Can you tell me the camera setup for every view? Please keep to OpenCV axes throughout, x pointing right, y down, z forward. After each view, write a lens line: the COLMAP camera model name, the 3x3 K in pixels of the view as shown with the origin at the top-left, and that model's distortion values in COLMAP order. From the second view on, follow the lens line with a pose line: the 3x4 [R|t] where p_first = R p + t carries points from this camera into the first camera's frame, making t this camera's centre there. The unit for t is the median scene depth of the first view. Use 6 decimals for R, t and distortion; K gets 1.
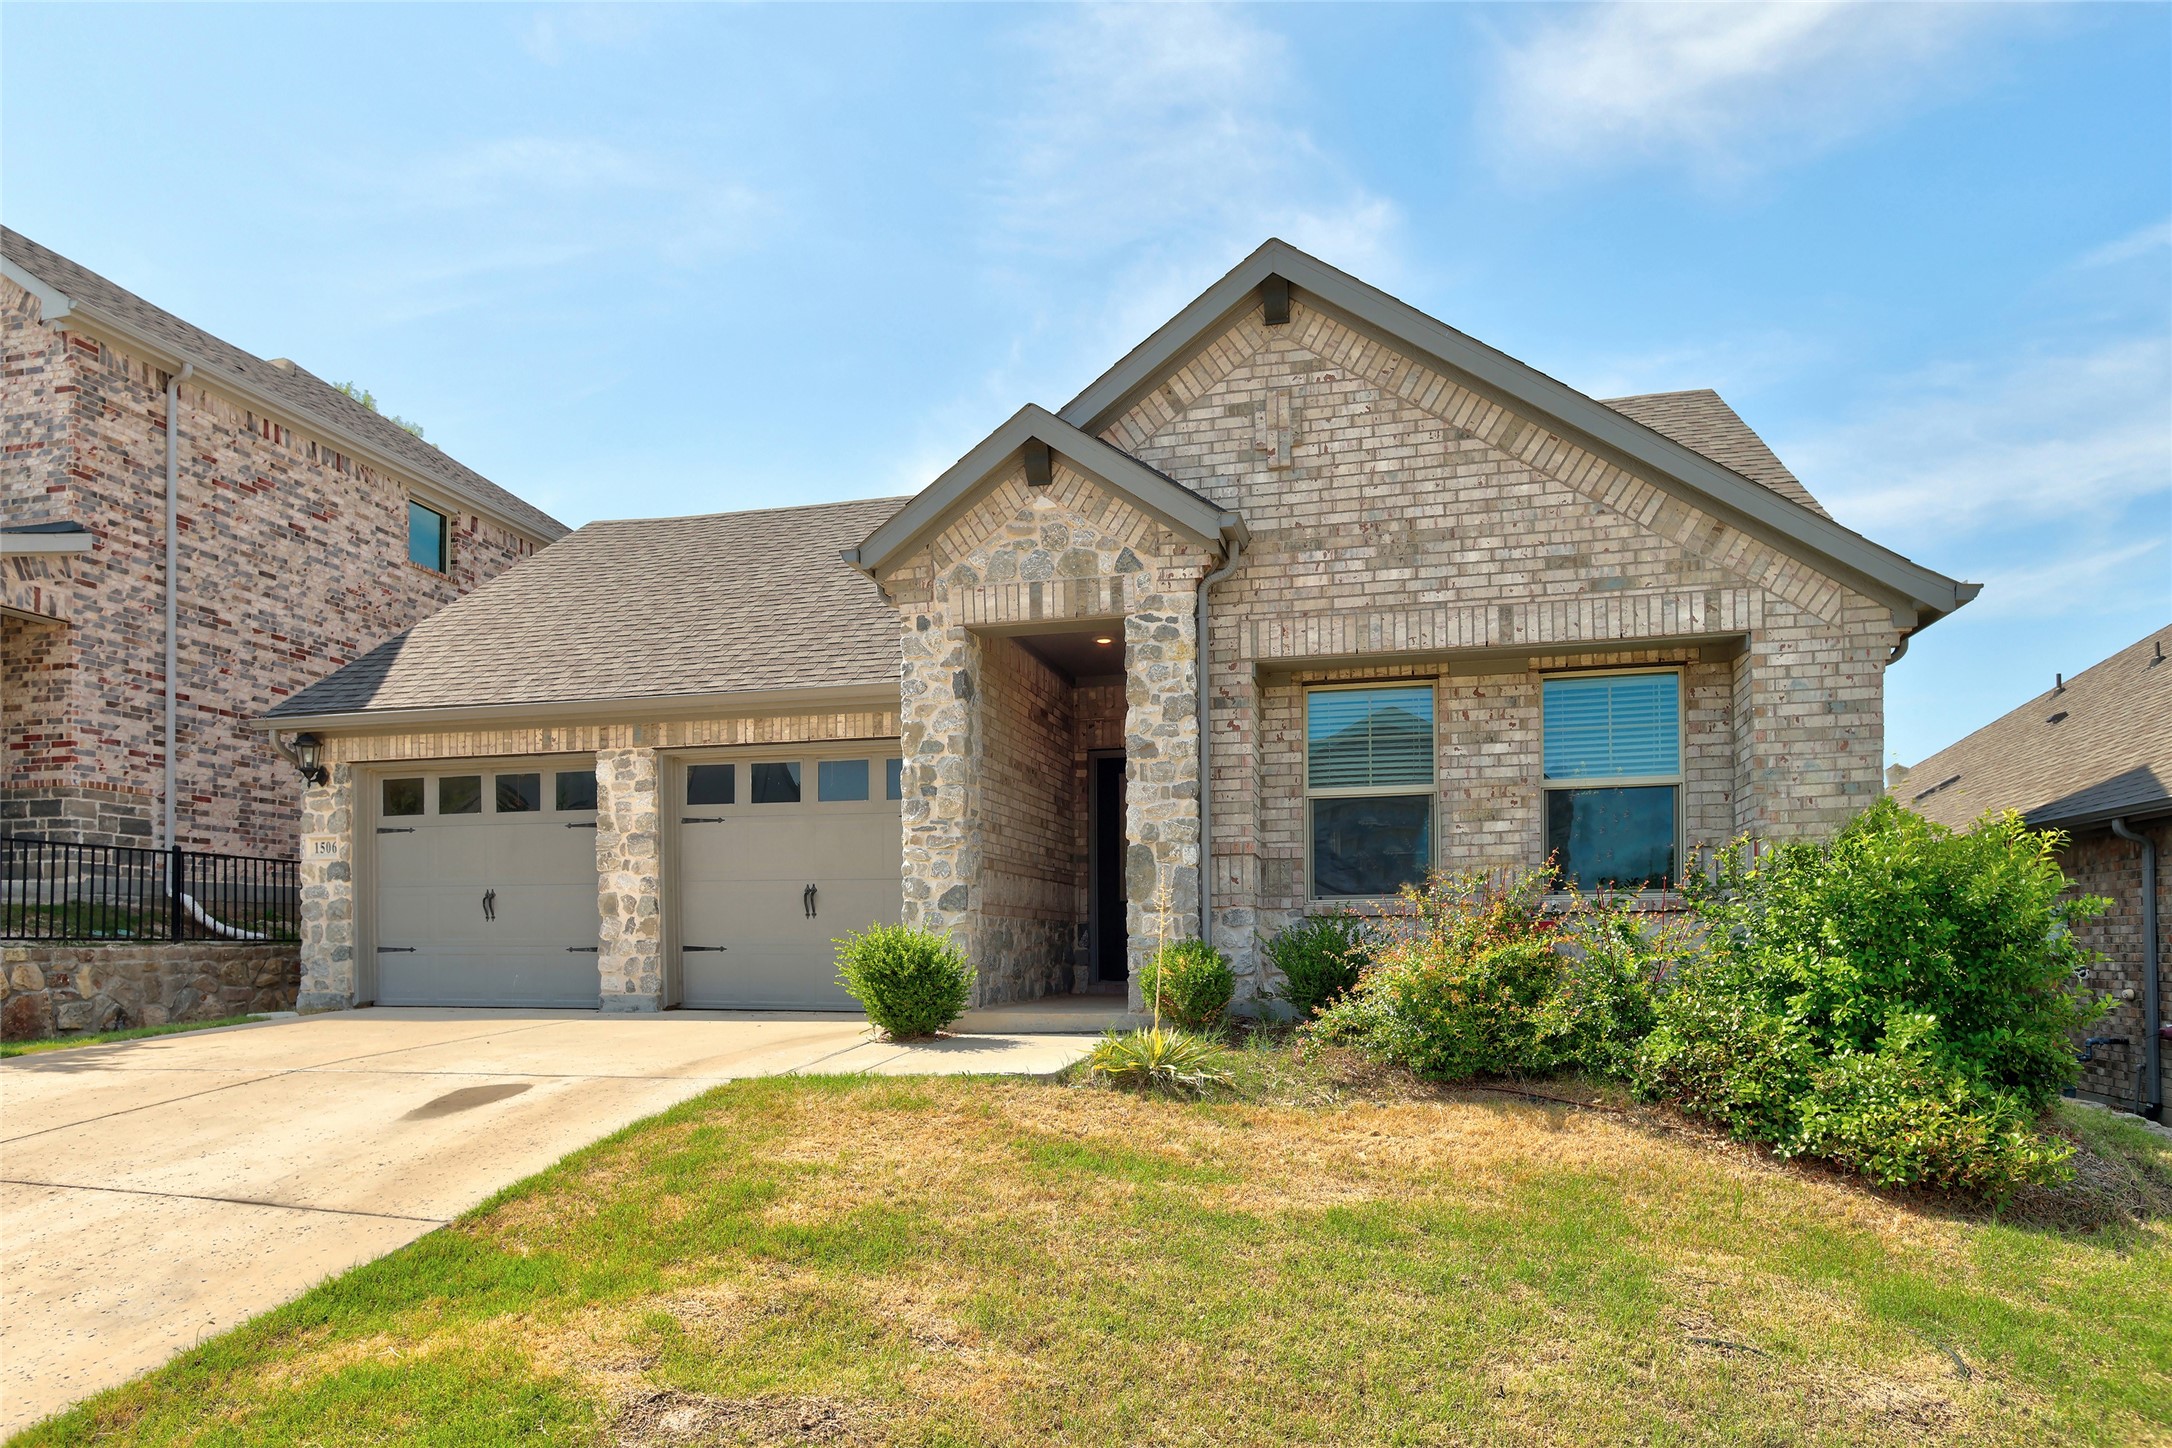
lens RADIAL K [[1244.7, 0, 1074.7], [0, 1244.7, 713.4], [0, 0, 1]] dist [-0.070915, 0.052312]
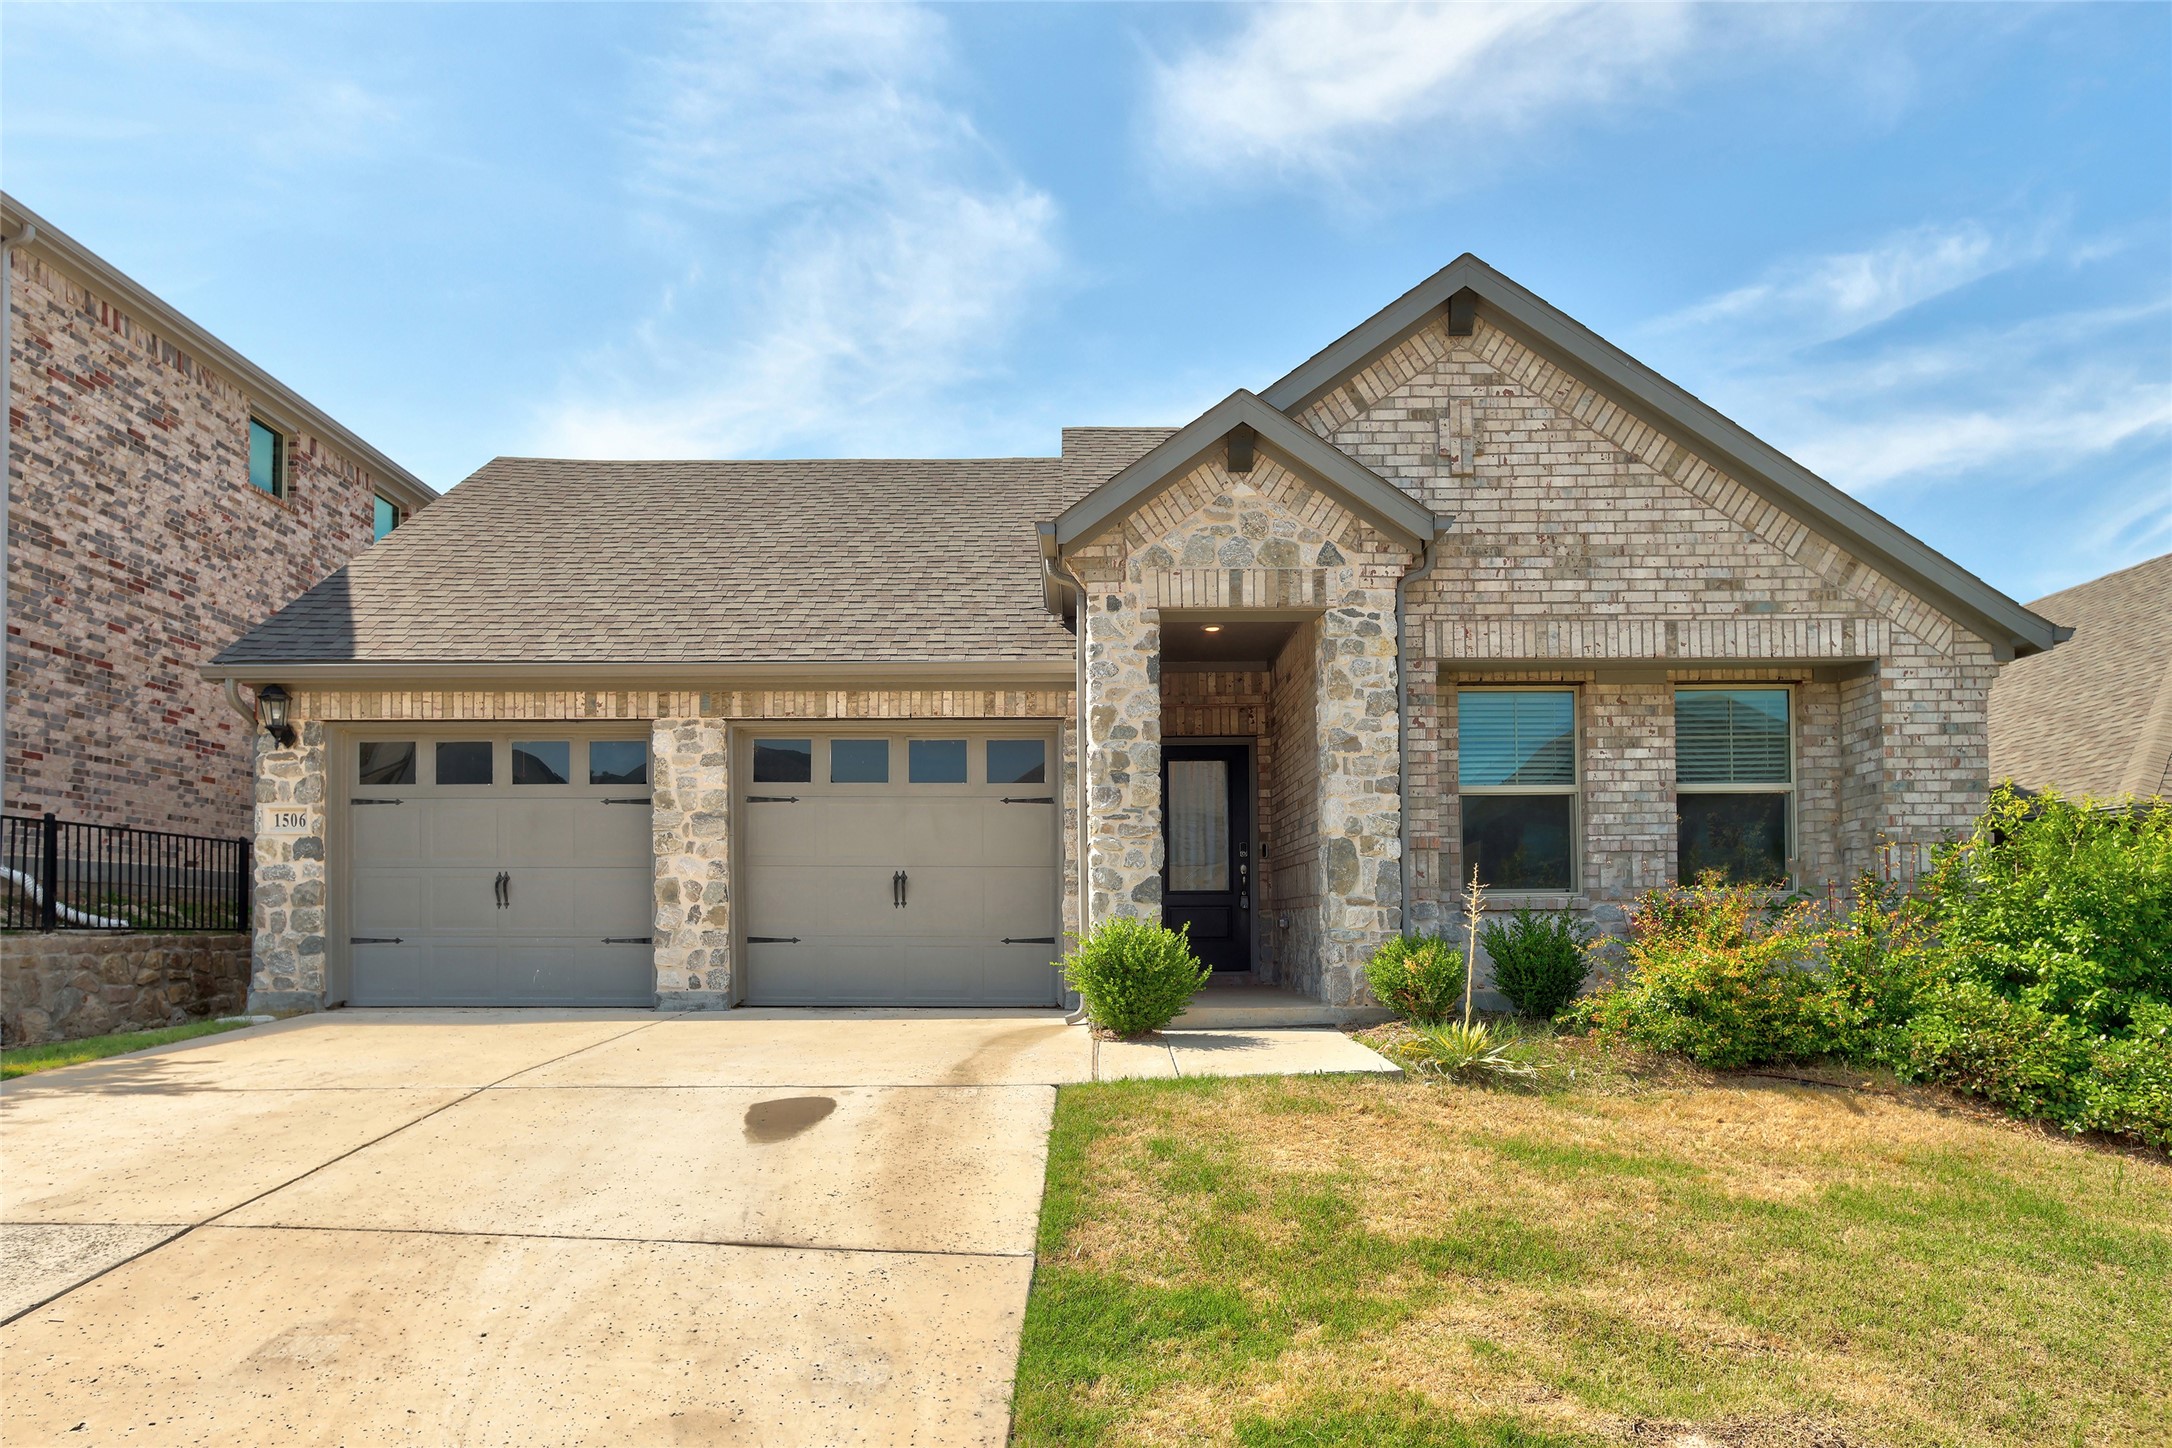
lens RADIAL K [[1259.0, 0, 1029.2], [0, 1259.0, 683.7], [0, 0, 1]] dist [-0.057472, 0.042596]
pose [[0.974277, 0.045813, 0.220650, -0.399826], [-0.044114, 0.998947, -0.012622, 0.004847], [-0.220996, 0.002563, 0.975271, 0.062443]]
